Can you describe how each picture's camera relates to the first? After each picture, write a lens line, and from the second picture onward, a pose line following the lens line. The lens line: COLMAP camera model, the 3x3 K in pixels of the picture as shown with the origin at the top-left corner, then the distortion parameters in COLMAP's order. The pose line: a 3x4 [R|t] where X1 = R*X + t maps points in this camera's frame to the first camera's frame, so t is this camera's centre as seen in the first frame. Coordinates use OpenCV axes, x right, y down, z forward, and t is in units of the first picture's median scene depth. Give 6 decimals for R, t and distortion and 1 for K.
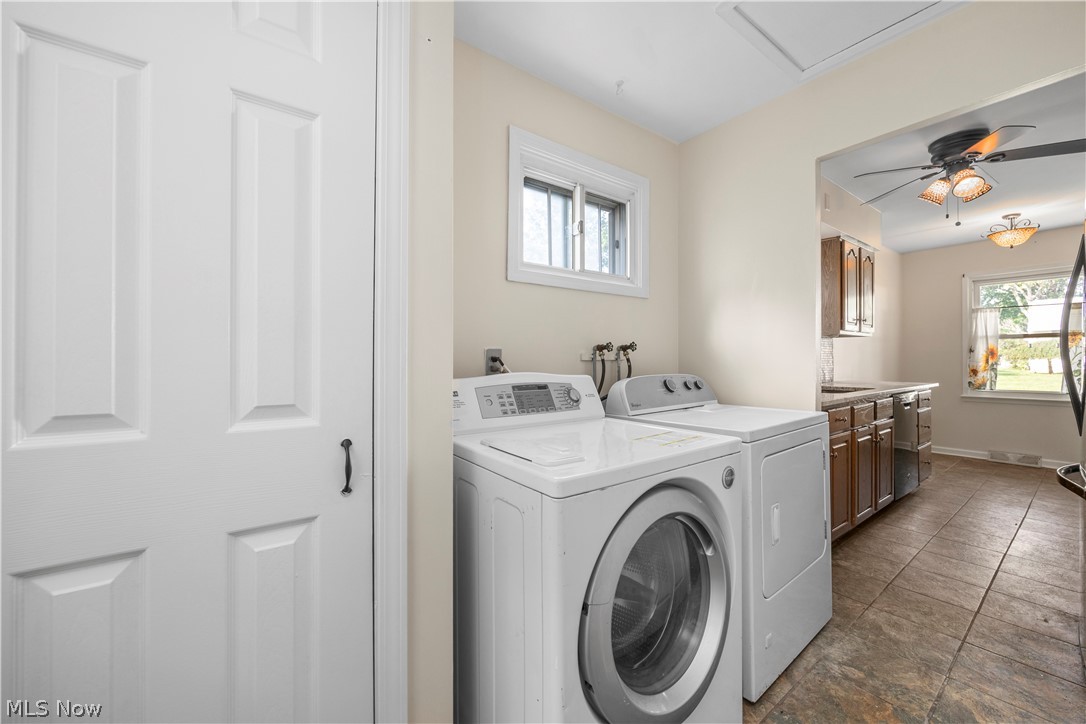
lens RADIAL K [[426.2, 0, 542.8], [0, 426.2, 354.3], [0, 0, 1]] dist [-0.000803, -0.000498]
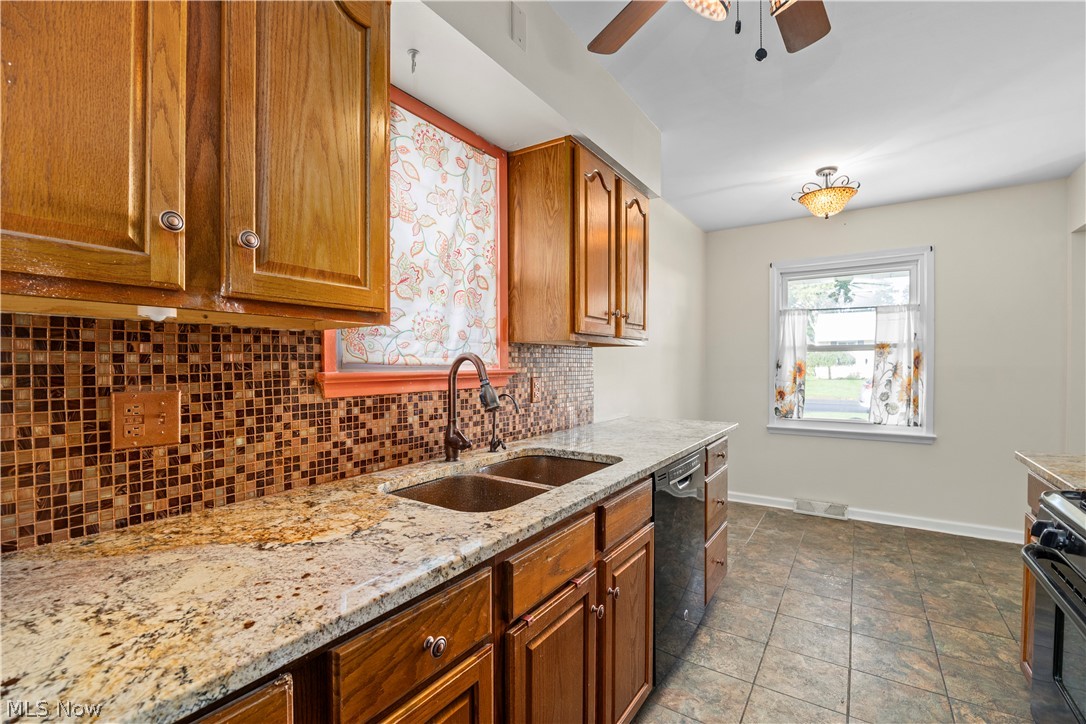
lens RADIAL K [[468.9, 0, 553.6], [0, 468.9, 365.5], [0, 0, 1]] dist [-0.018632, -0.000541]
pose [[0.940364, -0.001743, 0.340165, 0.474761], [-0.002471, 0.999925, 0.011955, -0.024554], [-0.340161, -0.012083, 0.940290, 0.483609]]
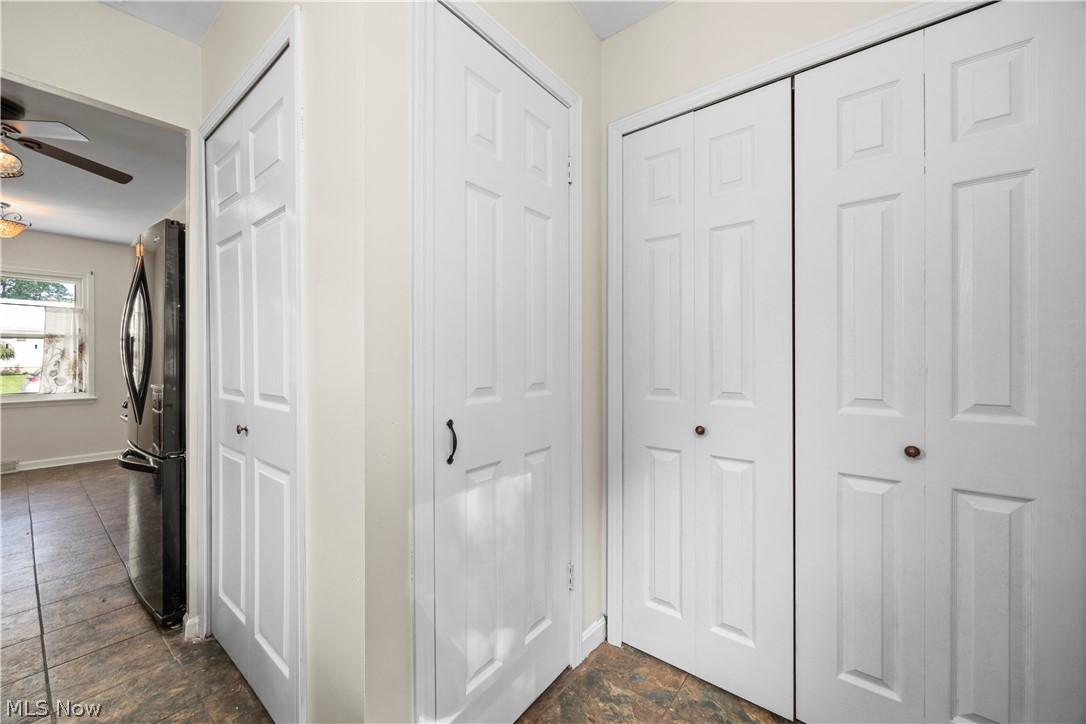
lens RADIAL K [[426.2, 0, 542.0], [0, 426.2, 359.1], [0, 0, 1]] dist [-0.000803, -0.000498]
pose [[-0.245770, -0.003354, 0.969322, -0.077414], [-0.004865, 0.999986, 0.002226, 0.000644], [-0.969316, -0.004169, -0.245783, 0.098359]]
